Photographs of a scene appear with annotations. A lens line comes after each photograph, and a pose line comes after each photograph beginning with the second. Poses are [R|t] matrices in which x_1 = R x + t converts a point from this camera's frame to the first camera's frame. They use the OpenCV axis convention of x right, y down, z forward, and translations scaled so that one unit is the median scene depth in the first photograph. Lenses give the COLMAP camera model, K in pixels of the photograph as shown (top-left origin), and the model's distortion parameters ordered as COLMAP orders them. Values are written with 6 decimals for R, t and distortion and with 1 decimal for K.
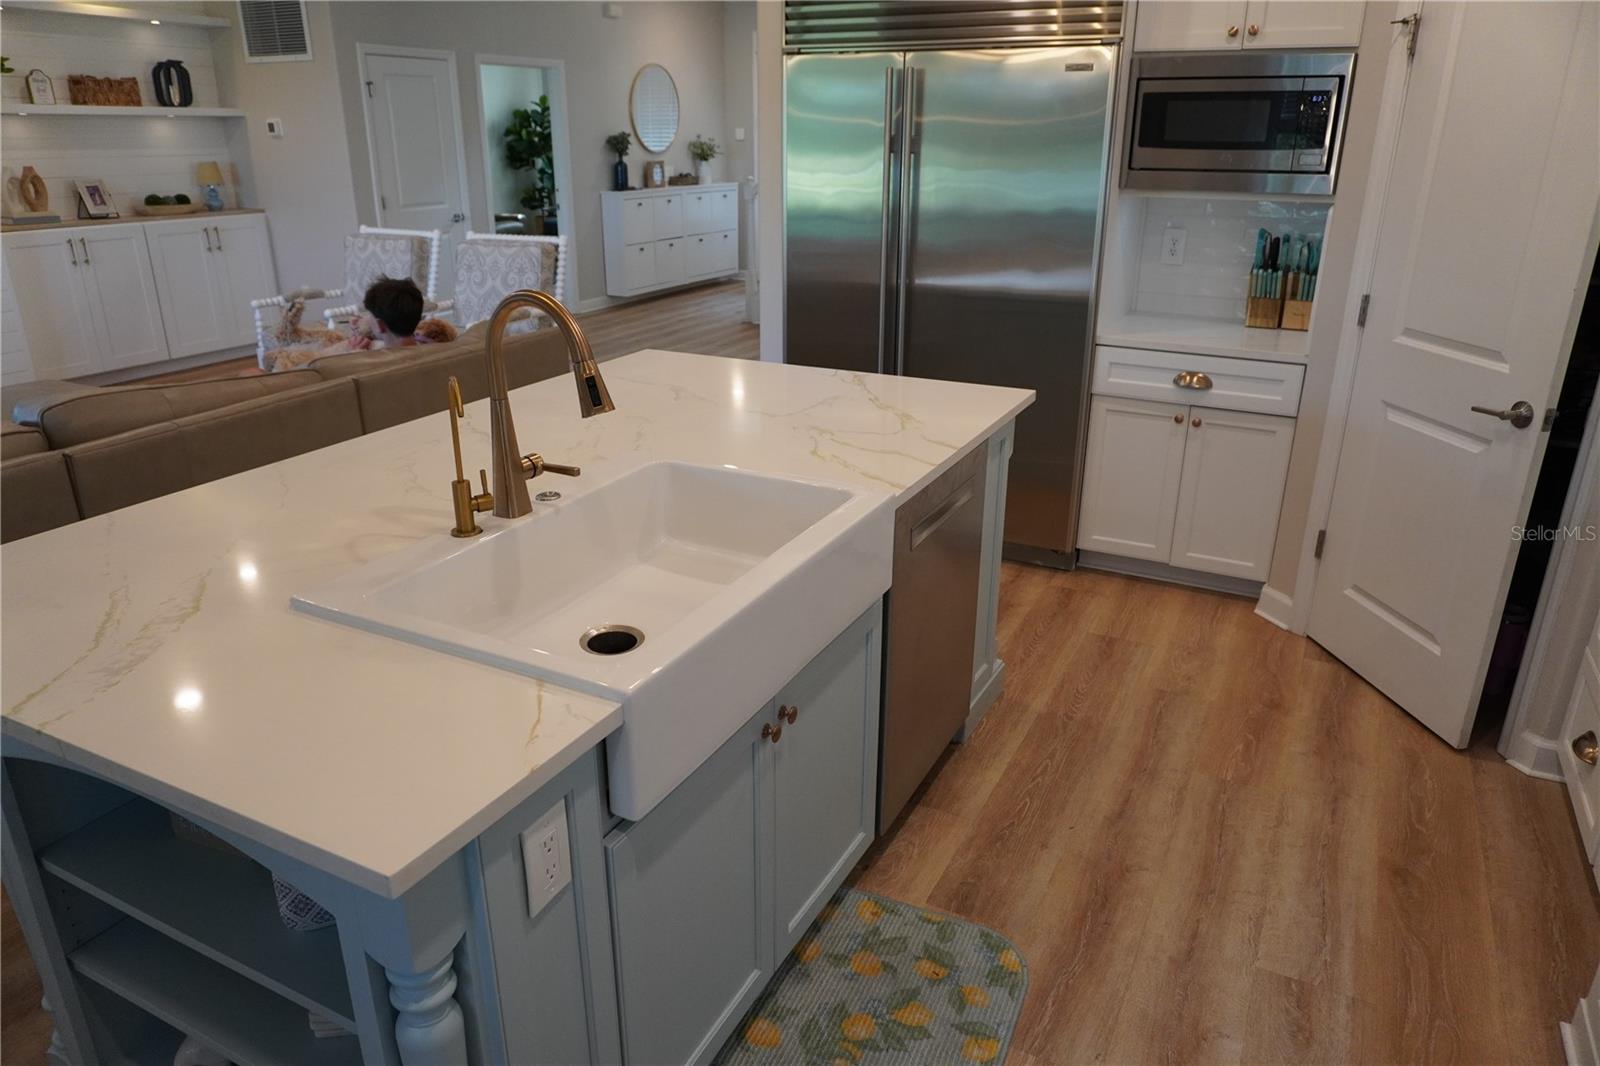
lens RADIAL K [[1069.9, 0, 800.8], [0, 1069.9, 534.7], [0, 0, 1]] dist [-0.046522, 0.035023]
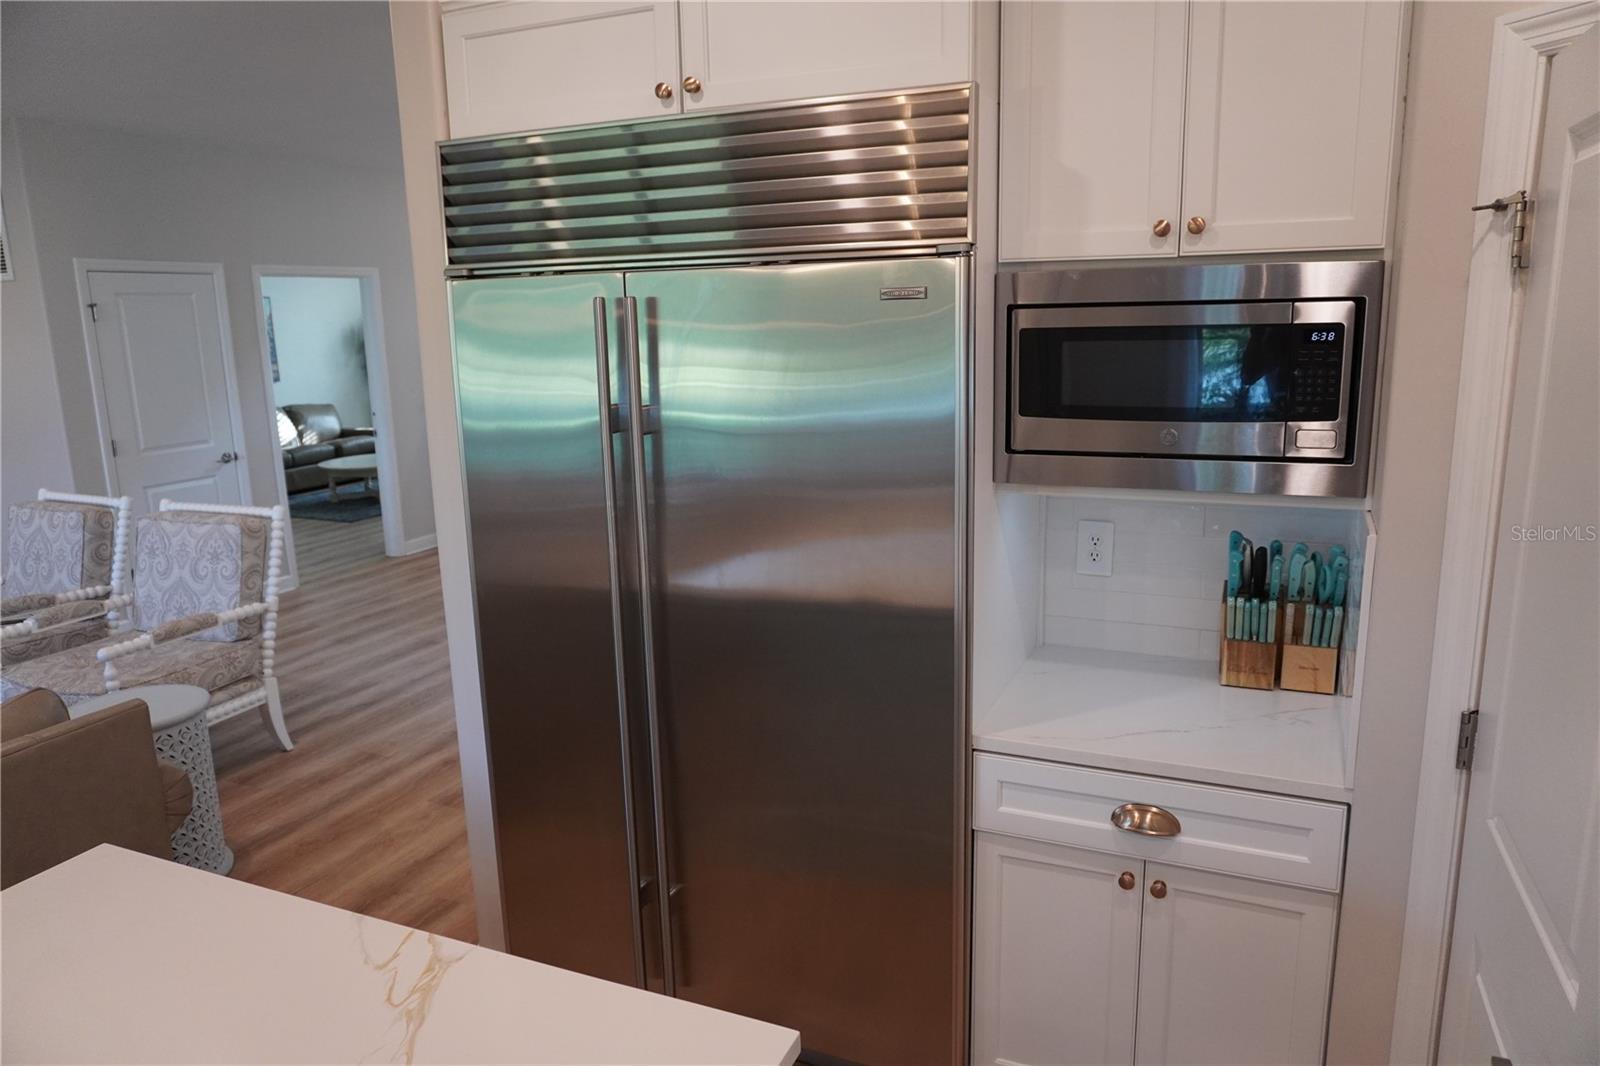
lens RADIAL K [[1057.1, 0, 807.3], [0, 1057.1, 530.2], [0, 0, 1]] dist [-0.017993, 0.002221]
pose [[0.998014, -0.036950, 0.051025, 0.160579], [0.044621, 0.986353, -0.158484, -0.205480], [-0.044472, 0.160446, 0.986042, 0.415971]]
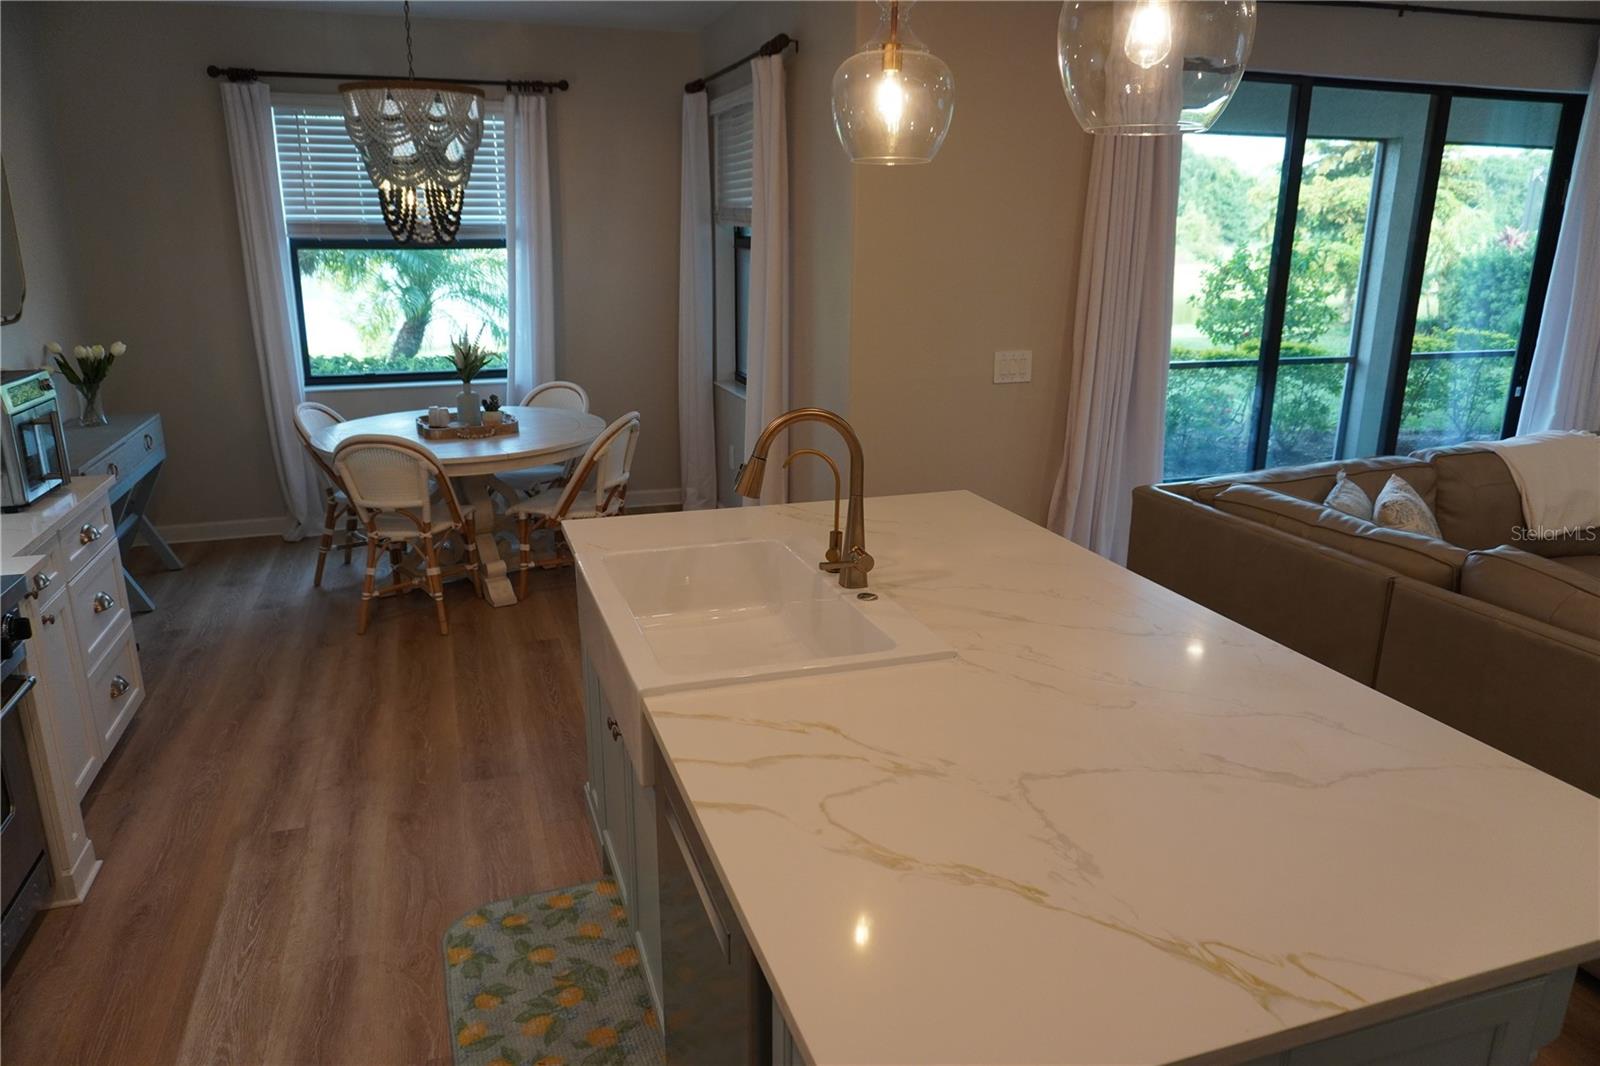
lens RADIAL K [[1069.9, 0, 800.8], [0, 1069.9, 534.7], [0, 0, 1]] dist [-0.046522, 0.035023]
pose [[-0.696205, 0.192080, -0.691668, 0.324025], [-0.266122, 0.825815, 0.497201, -0.346460], [0.666692, 0.530222, -0.523820, 0.806466]]
